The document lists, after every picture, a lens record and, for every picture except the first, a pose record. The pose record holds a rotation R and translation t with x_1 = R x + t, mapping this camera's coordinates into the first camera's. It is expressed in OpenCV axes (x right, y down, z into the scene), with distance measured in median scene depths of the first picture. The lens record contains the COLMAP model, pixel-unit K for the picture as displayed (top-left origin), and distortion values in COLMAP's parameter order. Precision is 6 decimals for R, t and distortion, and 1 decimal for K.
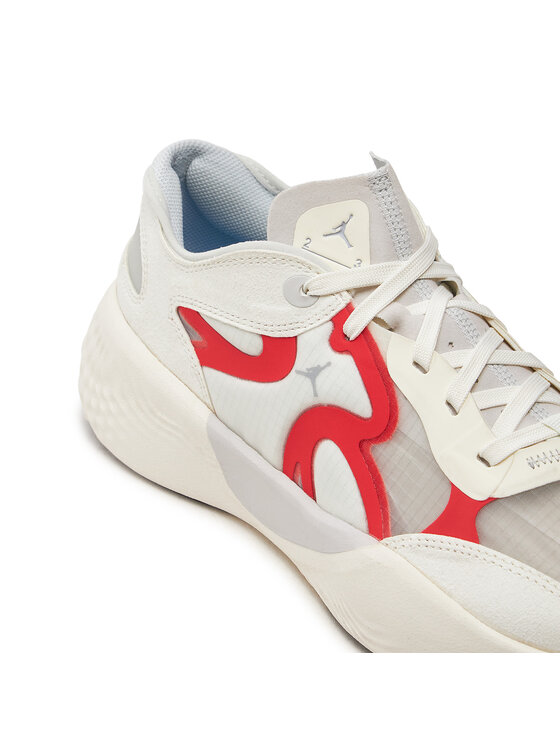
lens RADIAL K [[1958.9, 0, 279.5], [0, 1958.9, 373.5], [0, 0, 1]] dist [-0.094878, 0.000000]
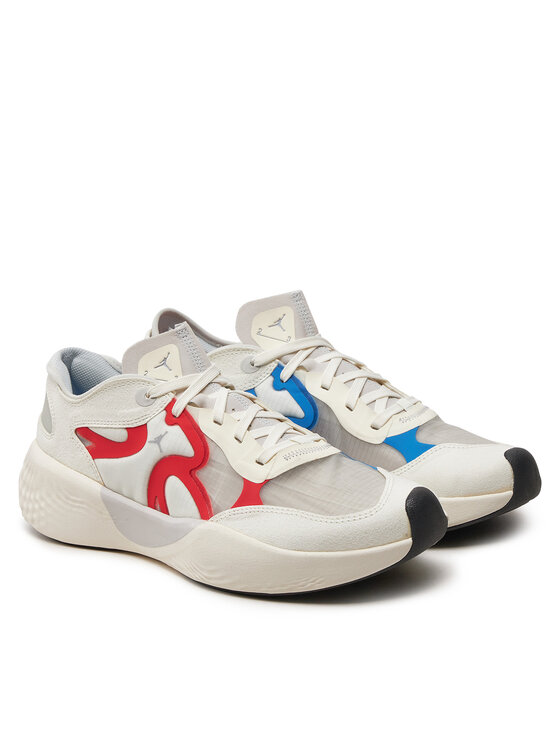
lens RADIAL K [[1711.3, 0, 279.2], [0, 1711.3, 373.3], [0, 0, 1]] dist [-0.106582, 0.000000]
pose [[0.987047, -0.117605, 0.109119, -0.035525], [0.143583, 0.950997, -0.273840, 0.374729], [-0.071567, 0.285961, 0.955565, -0.477732]]
